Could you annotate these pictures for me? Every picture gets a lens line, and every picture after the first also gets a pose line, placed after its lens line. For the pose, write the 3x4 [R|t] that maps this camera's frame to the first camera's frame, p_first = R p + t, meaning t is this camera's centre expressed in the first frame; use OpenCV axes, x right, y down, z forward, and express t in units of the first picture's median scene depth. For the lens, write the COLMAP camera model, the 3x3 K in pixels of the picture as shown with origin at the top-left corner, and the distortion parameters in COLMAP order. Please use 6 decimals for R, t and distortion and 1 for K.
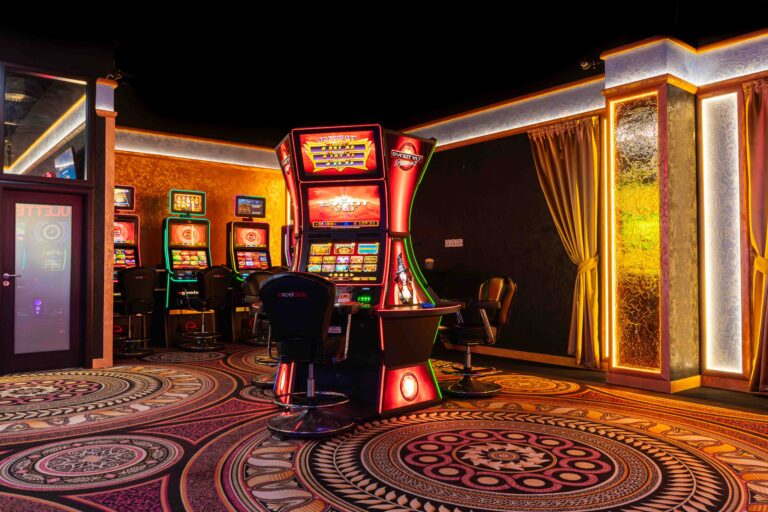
lens RADIAL K [[600.8, 0, 384.3], [0, 600.8, 255.5], [0, 0, 1]] dist [0.000455, 0.000469]
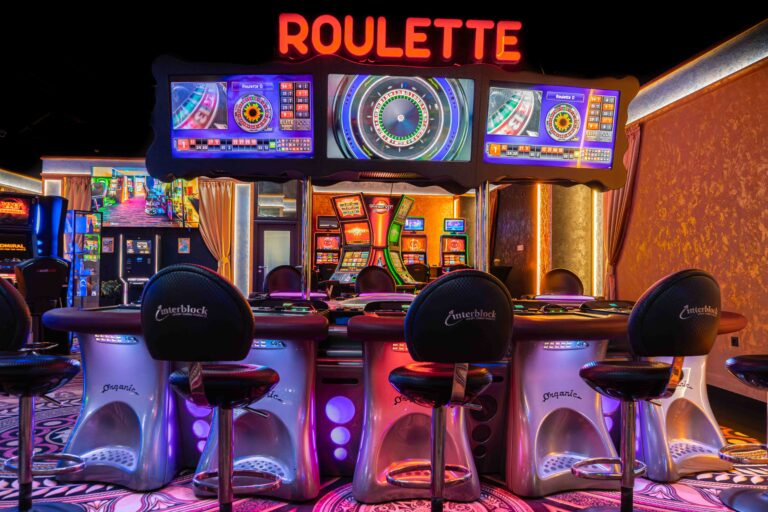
lens RADIAL K [[600.8, 0, 383.6], [0, 600.8, 257.8], [0, 0, 1]] dist [0.000455, 0.000469]
pose [[0.837292, 0.002753, -0.546749, 1.074005], [0.000259, 0.999985, 0.005432, -0.011645], [0.546756, -0.004689, 0.837279, -0.598195]]
